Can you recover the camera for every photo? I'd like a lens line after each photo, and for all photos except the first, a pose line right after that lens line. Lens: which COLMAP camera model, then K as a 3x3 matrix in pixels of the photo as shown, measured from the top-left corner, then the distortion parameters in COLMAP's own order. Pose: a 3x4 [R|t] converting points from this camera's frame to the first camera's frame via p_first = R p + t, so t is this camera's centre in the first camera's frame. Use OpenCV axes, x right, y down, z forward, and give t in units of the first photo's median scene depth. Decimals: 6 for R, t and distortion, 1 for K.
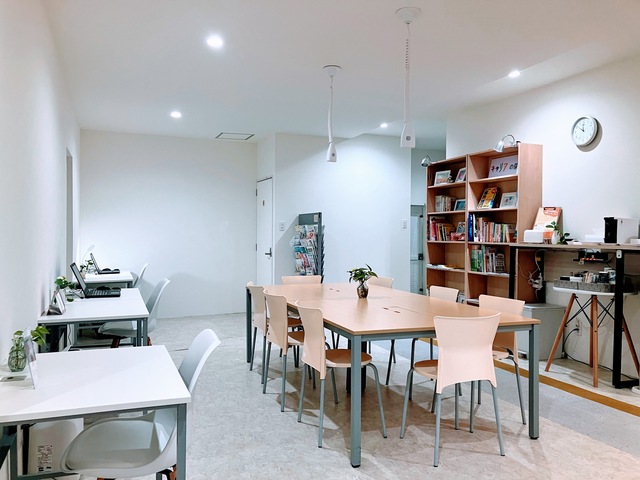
lens RADIAL K [[521.8, 0, 320.7], [0, 521.8, 239.8], [0, 0, 1]] dist [0.068593, 0.000028]
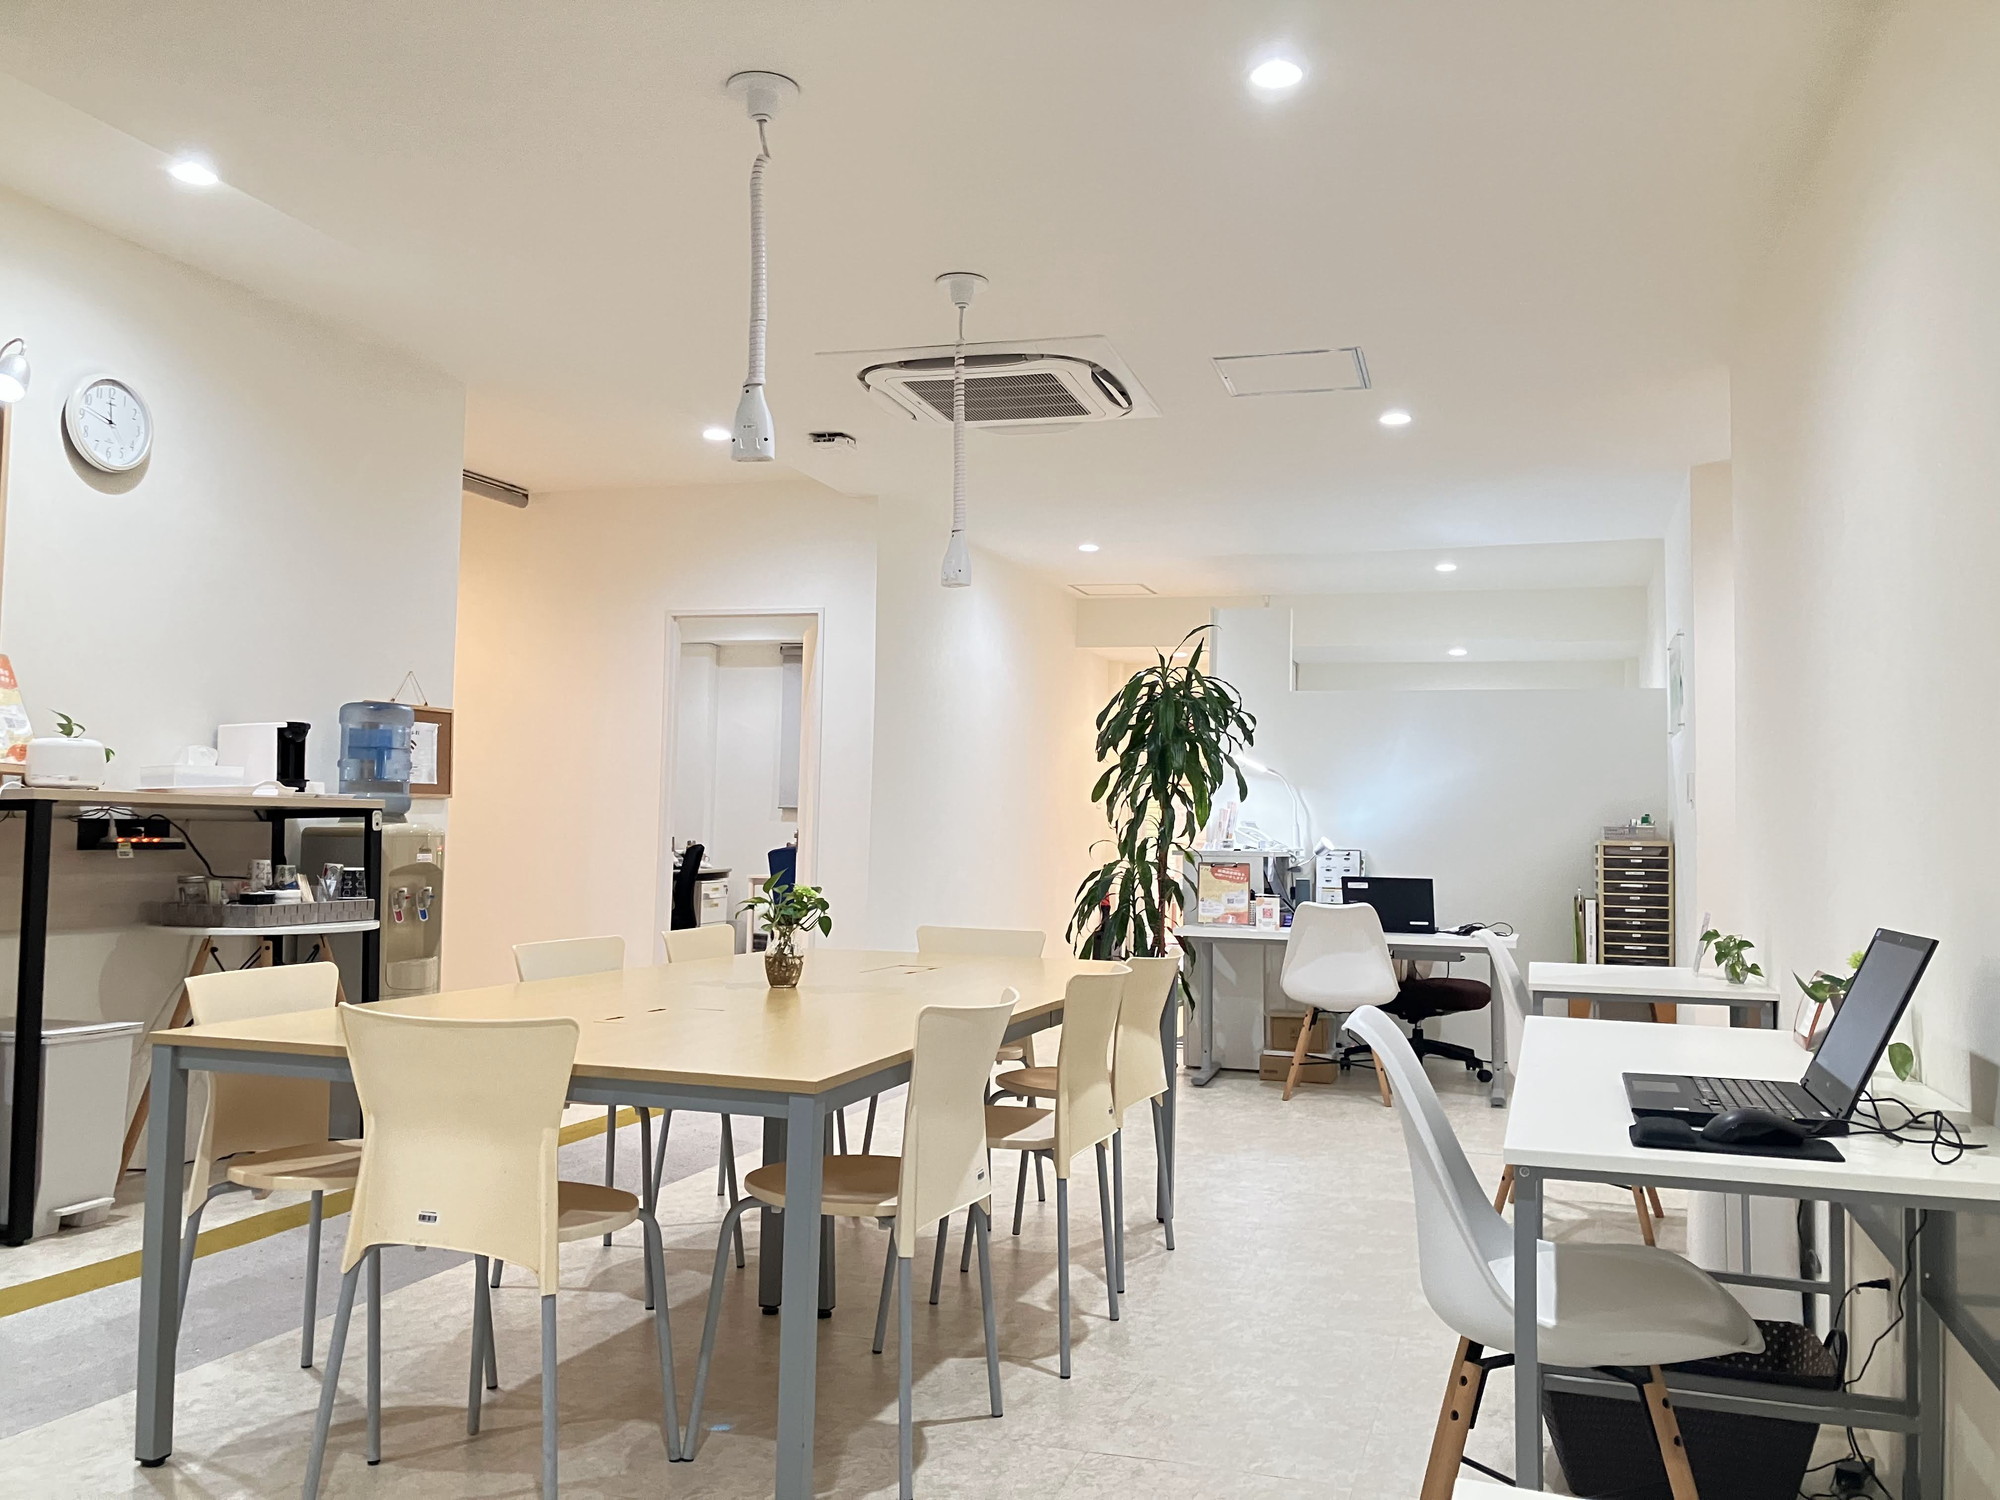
lens RADIAL K [[1630.7, 0, 1003.3], [0, 1630.7, 751.3], [0, 0, 1]] dist [0.068593, 0.000028]
pose [[-0.764951, 0.006407, 0.644056, -0.612627], [-0.026842, 0.998765, -0.041815, 0.016348], [-0.643528, -0.049274, -0.763835, 1.658741]]
